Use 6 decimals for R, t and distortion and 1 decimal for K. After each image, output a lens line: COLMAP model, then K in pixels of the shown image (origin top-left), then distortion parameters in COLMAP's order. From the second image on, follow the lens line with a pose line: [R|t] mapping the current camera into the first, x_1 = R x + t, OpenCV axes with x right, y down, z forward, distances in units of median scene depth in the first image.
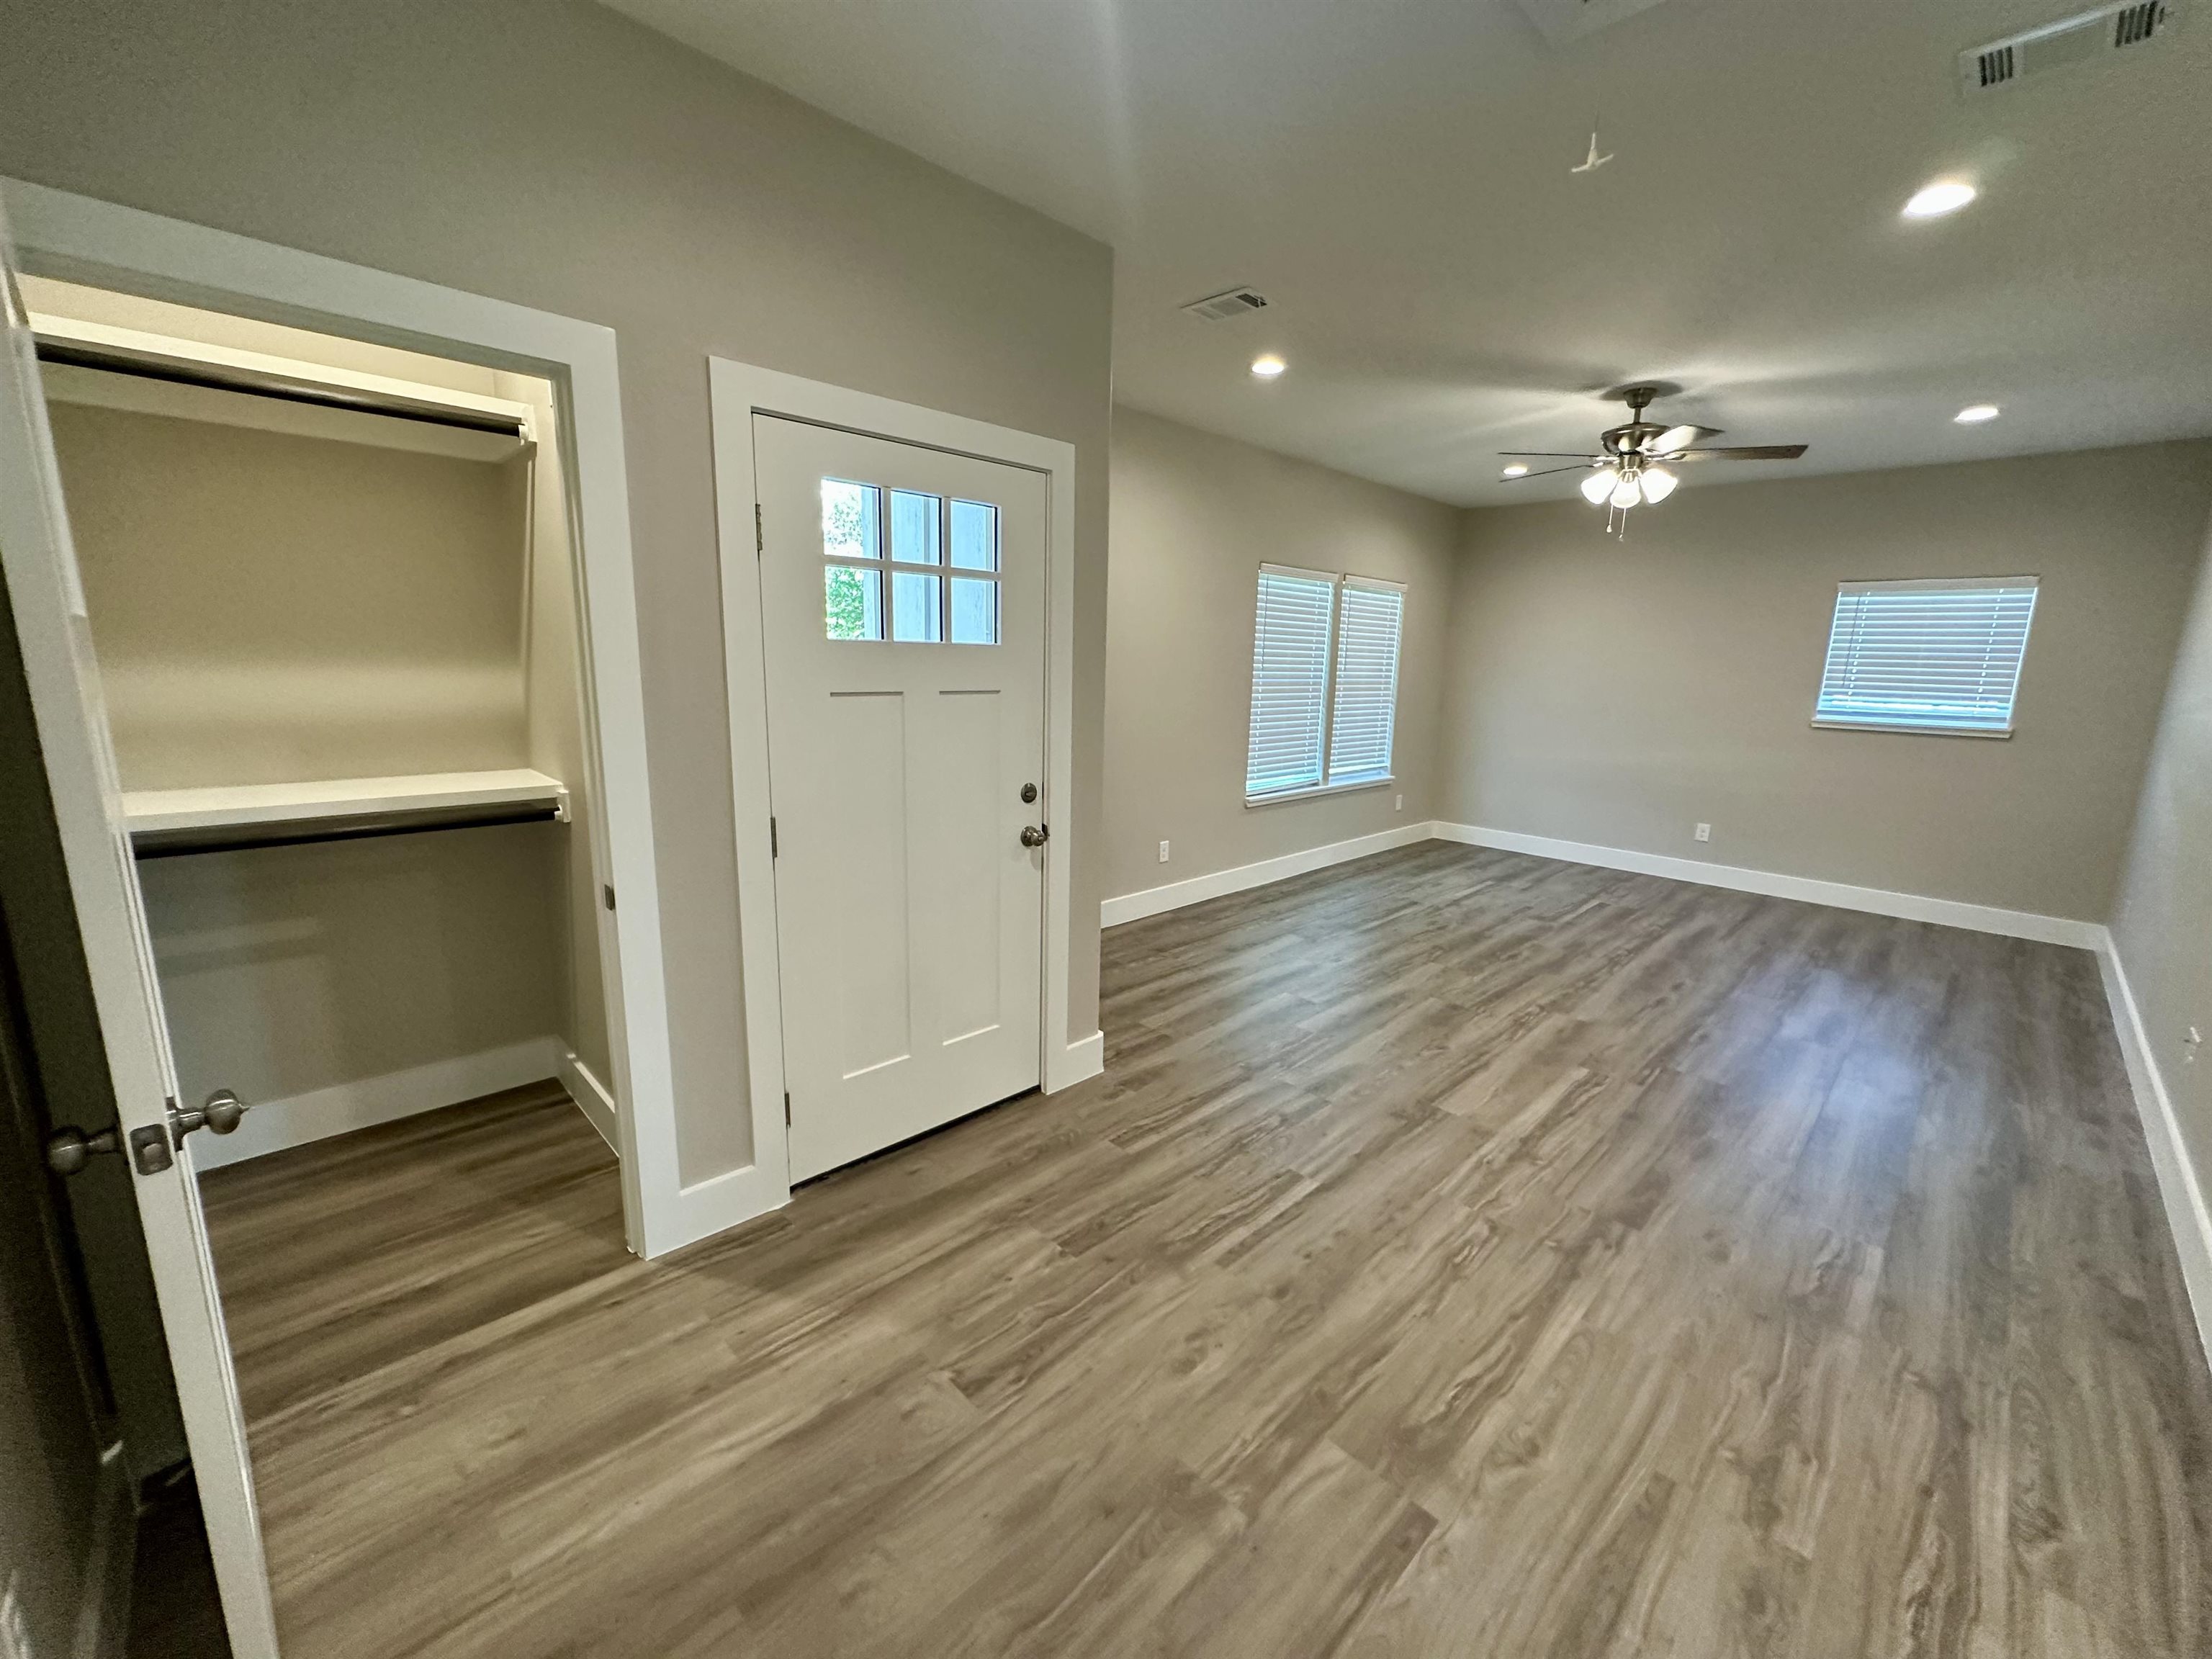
lens RADIAL K [[884.3, 0, 1104.0], [0, 884.3, 827.5], [0, 0, 1]] dist [-0.006366, 0.002053]
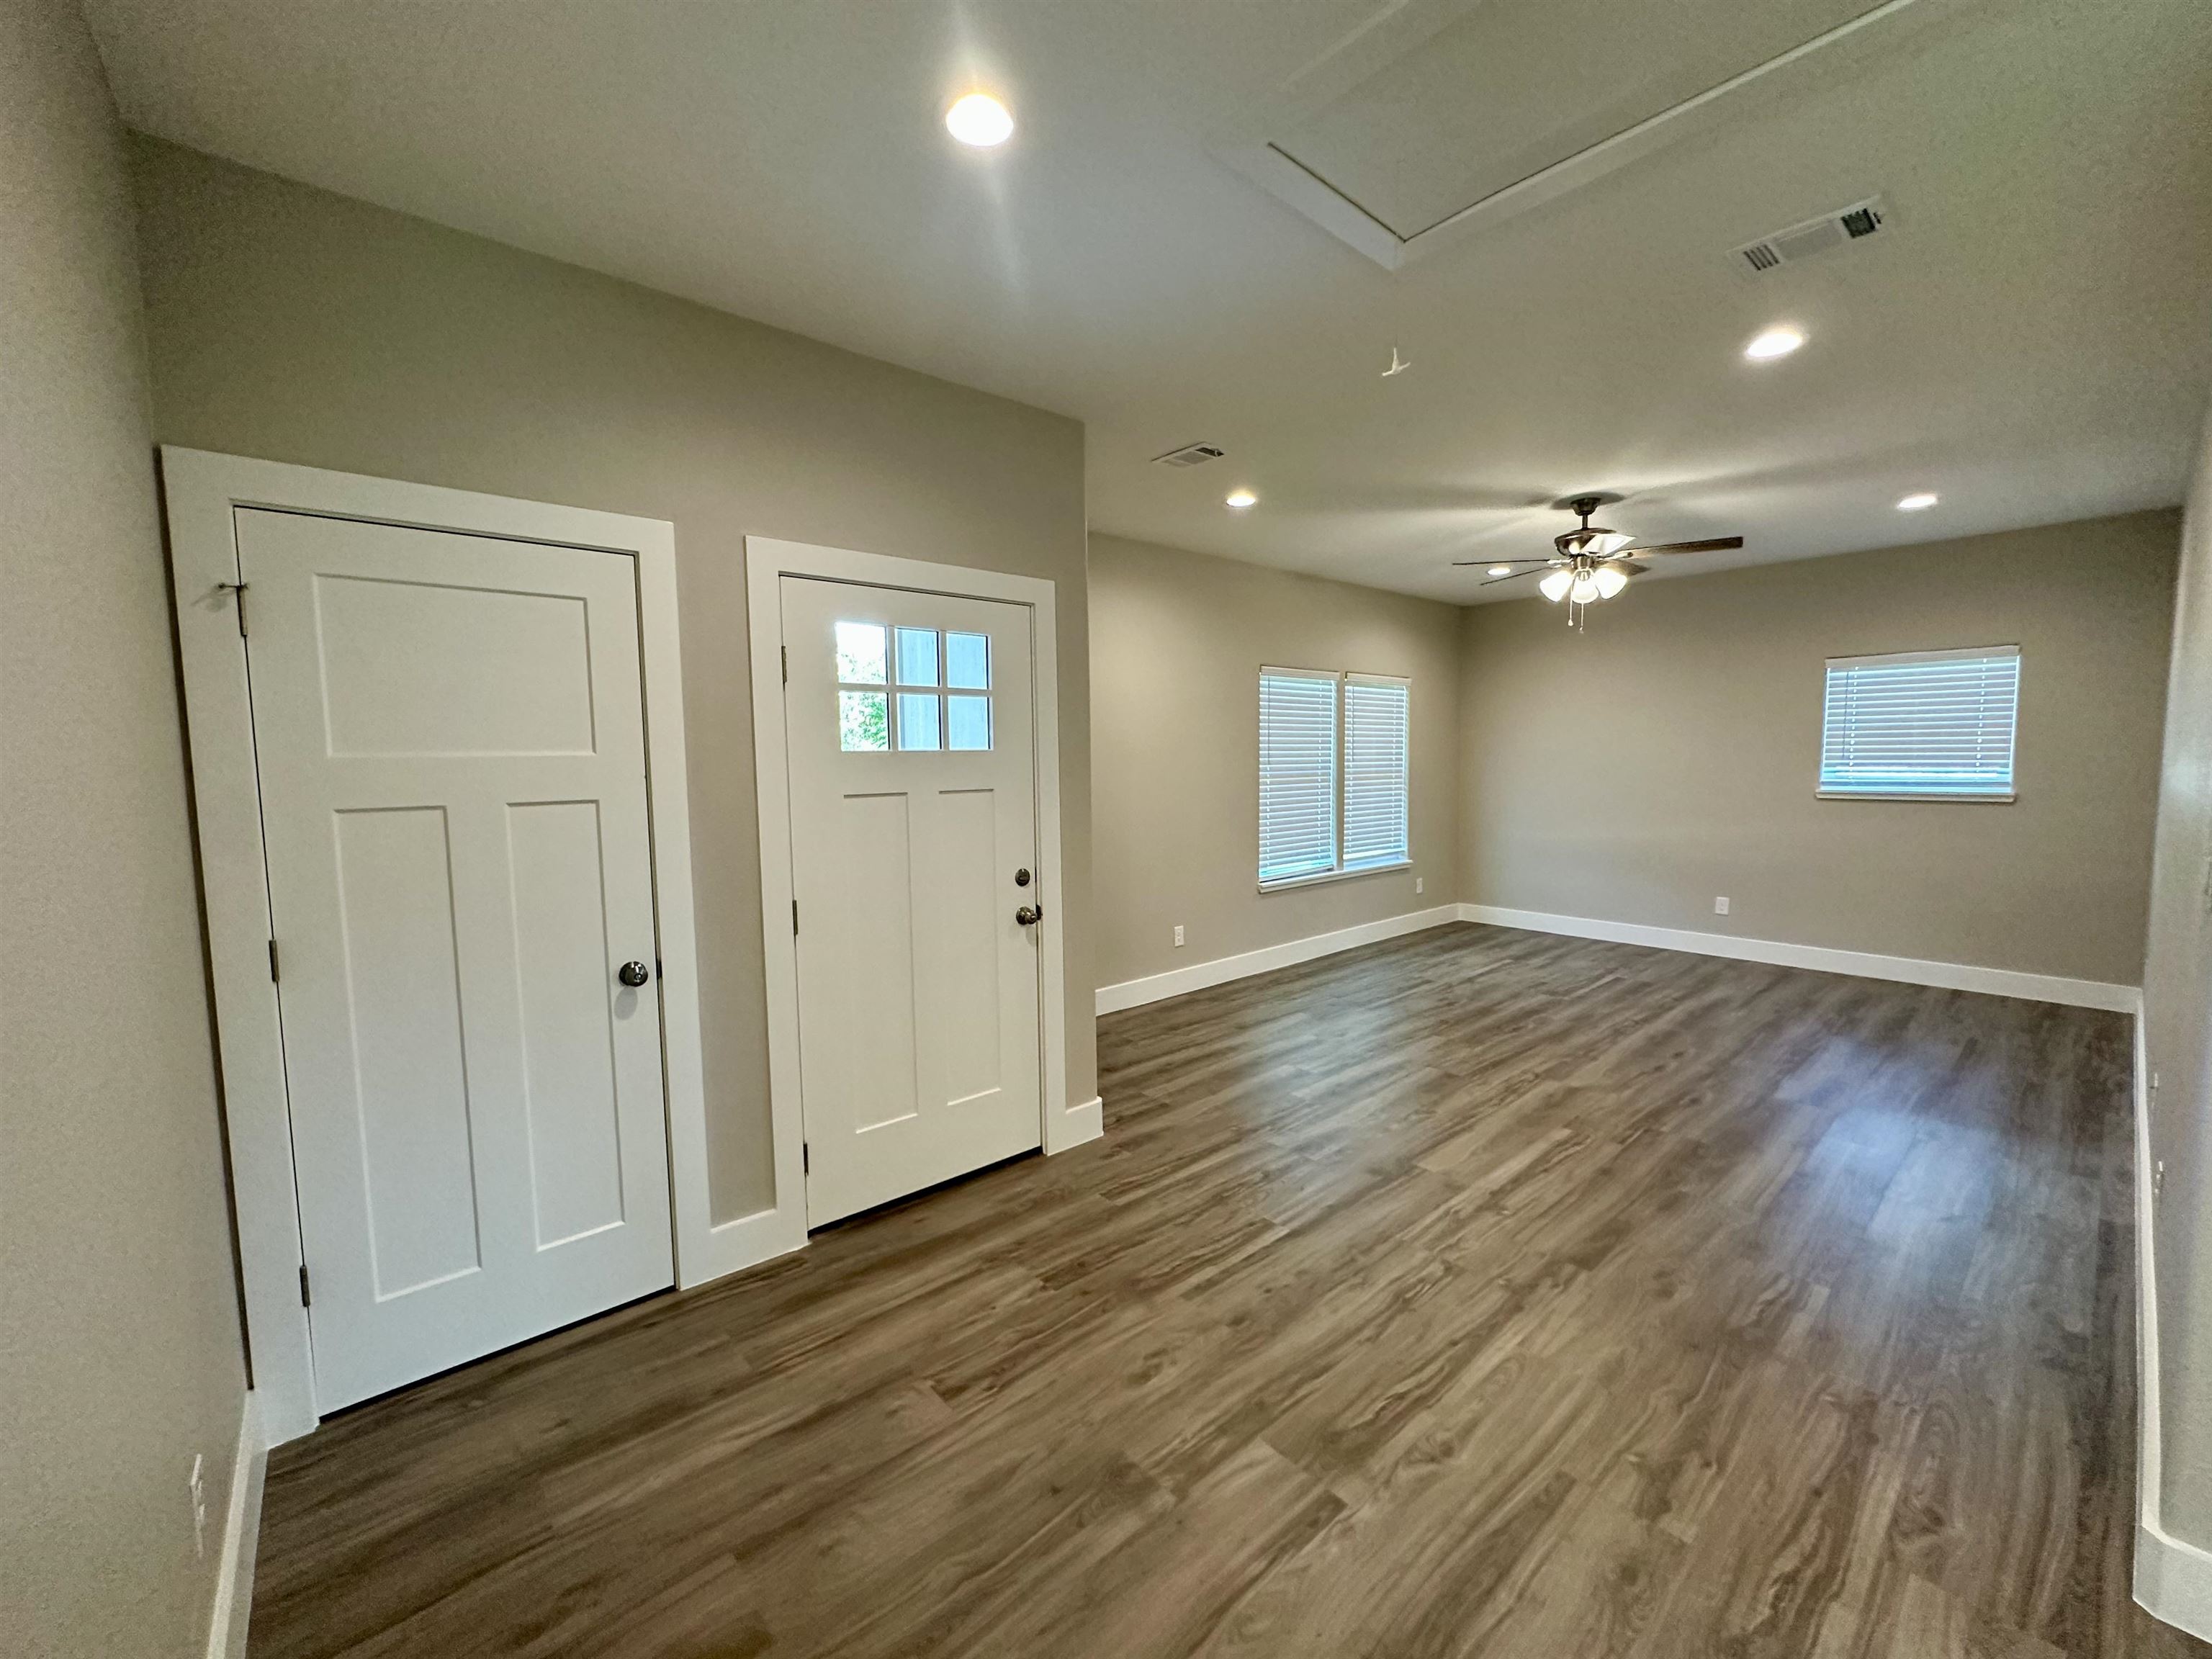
lens RADIAL K [[884.3, 0, 1104.0], [0, 884.3, 827.5], [0, 0, 1]] dist [-0.006366, 0.002053]
pose [[0.997370, -0.032345, -0.064866, 0.112350], [0.024903, 0.993349, -0.112413, 0.032636], [0.068071, 0.110502, 0.991542, -0.149823]]
